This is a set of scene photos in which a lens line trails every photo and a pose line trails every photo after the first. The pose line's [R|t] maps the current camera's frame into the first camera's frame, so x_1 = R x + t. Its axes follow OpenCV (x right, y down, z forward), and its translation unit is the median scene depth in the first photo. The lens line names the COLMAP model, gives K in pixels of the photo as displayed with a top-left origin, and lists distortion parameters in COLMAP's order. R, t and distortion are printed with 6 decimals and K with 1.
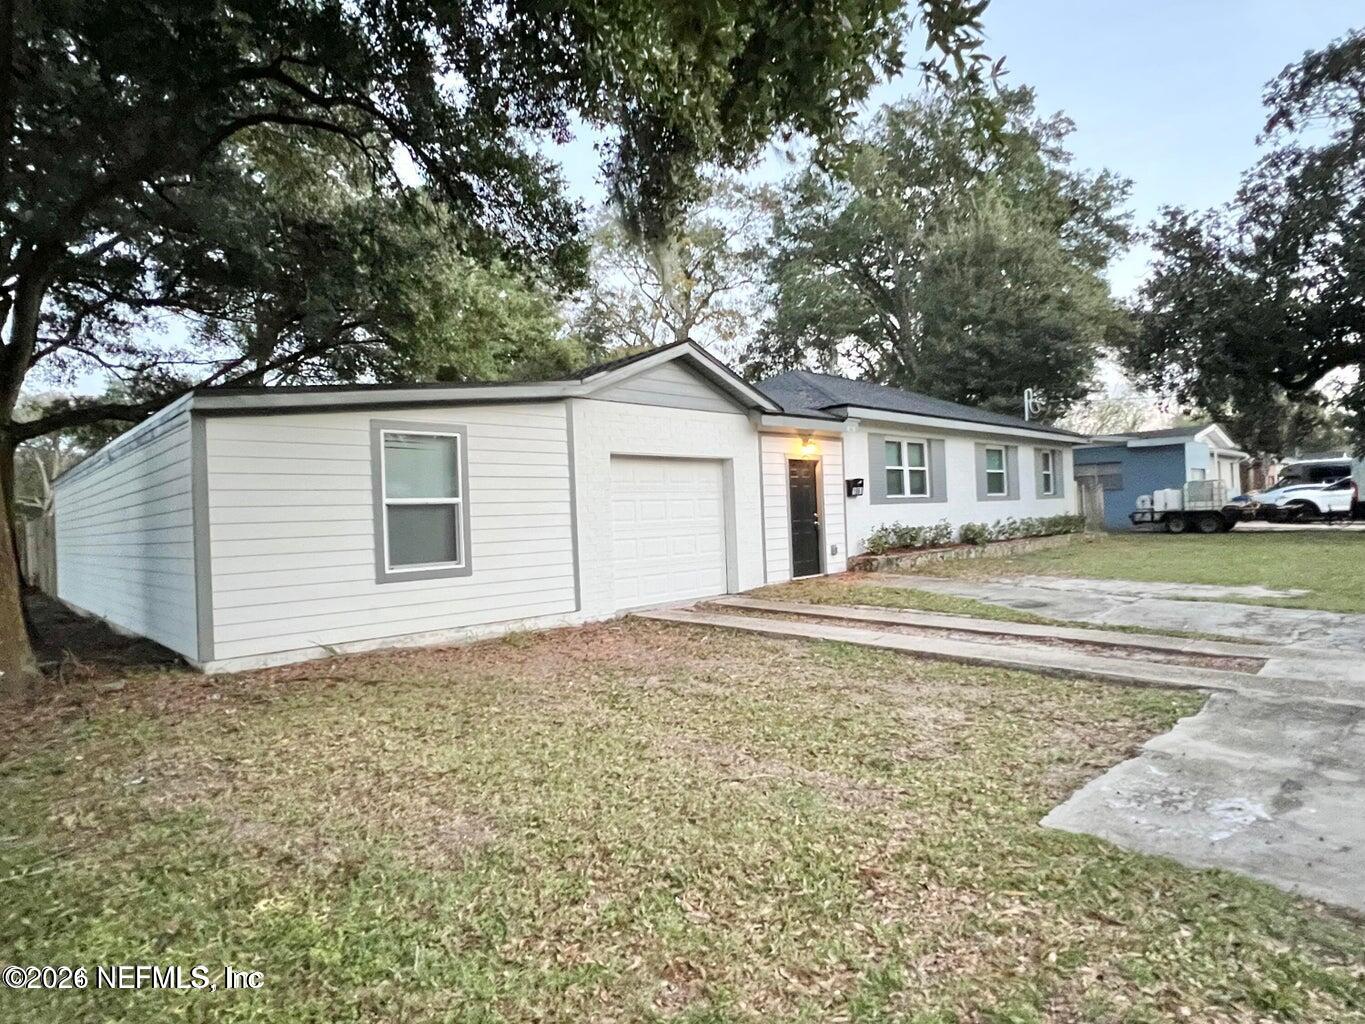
lens RADIAL K [[755.6, 0, 681.1], [0, 755.6, 511.3], [0, 0, 1]] dist [-0.003499, -0.000204]
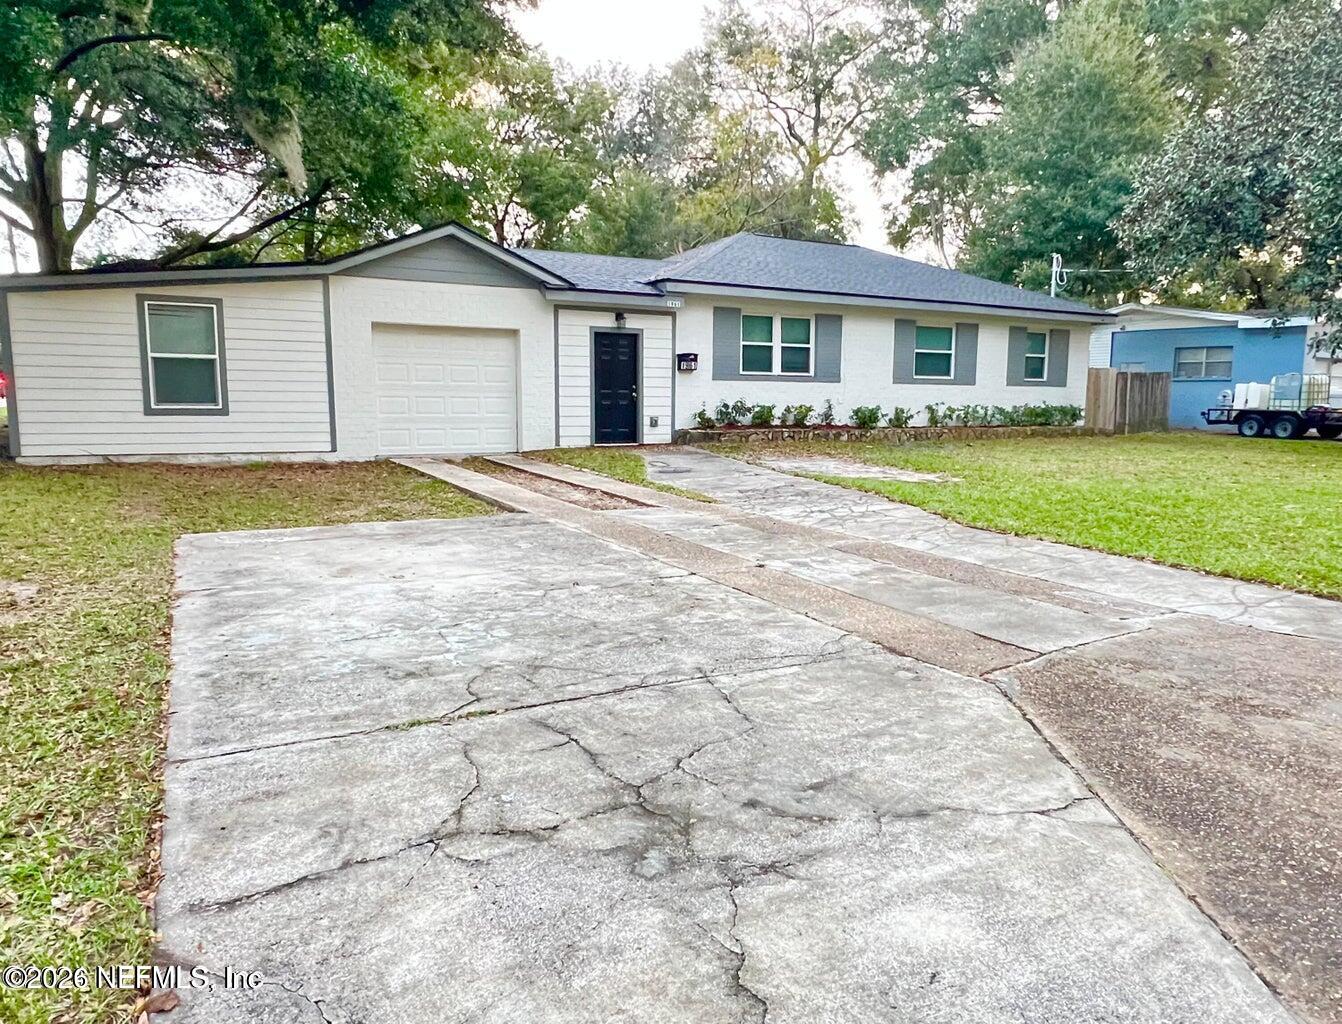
lens RADIAL K [[910.2, 0, 674.8], [0, 910.2, 511.1], [0, 0, 1]] dist [0.003298, -0.000277]
pose [[0.967527, 0.082535, -0.238914, 0.575911], [-0.048079, 0.988024, 0.146618, -0.013166], [0.248154, -0.130370, 0.959908, -0.234119]]
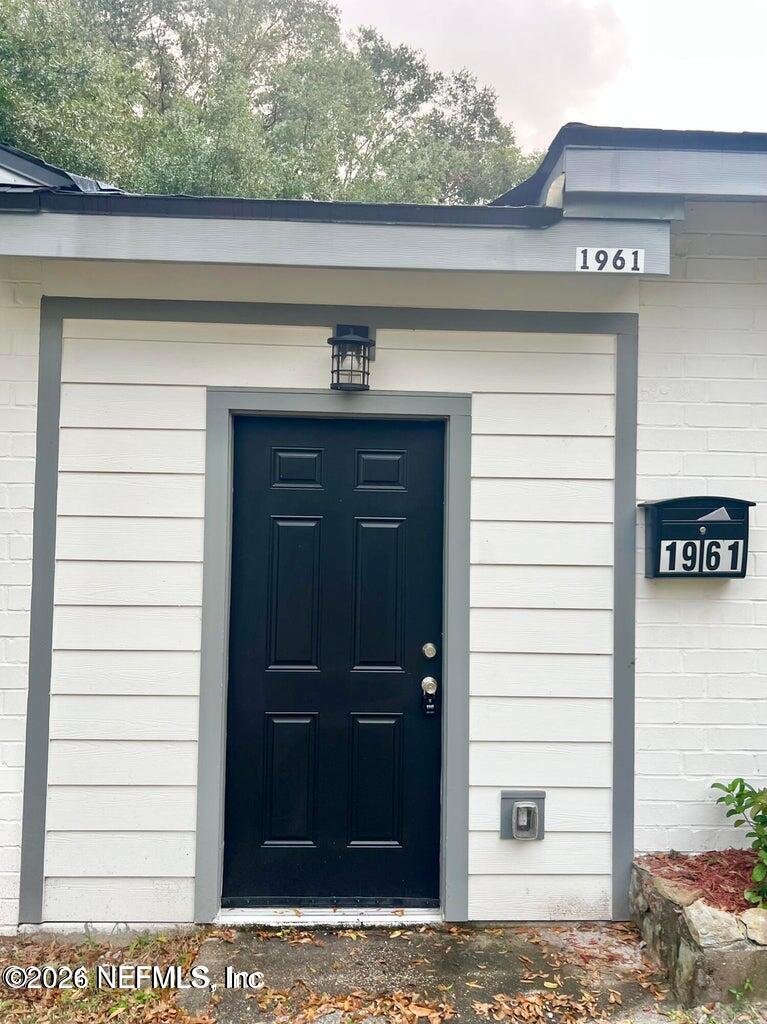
lens RADIAL K [[765.4, 0, 382.4], [0, 765.4, 511.8], [0, 0, 1]] dist [0.029698, -0.018921]
pose [[0.749330, 0.036803, -0.661173, 0.339027], [-0.042071, 0.999083, 0.007931, -0.041014], [0.660859, 0.021873, 0.750191, 0.849542]]
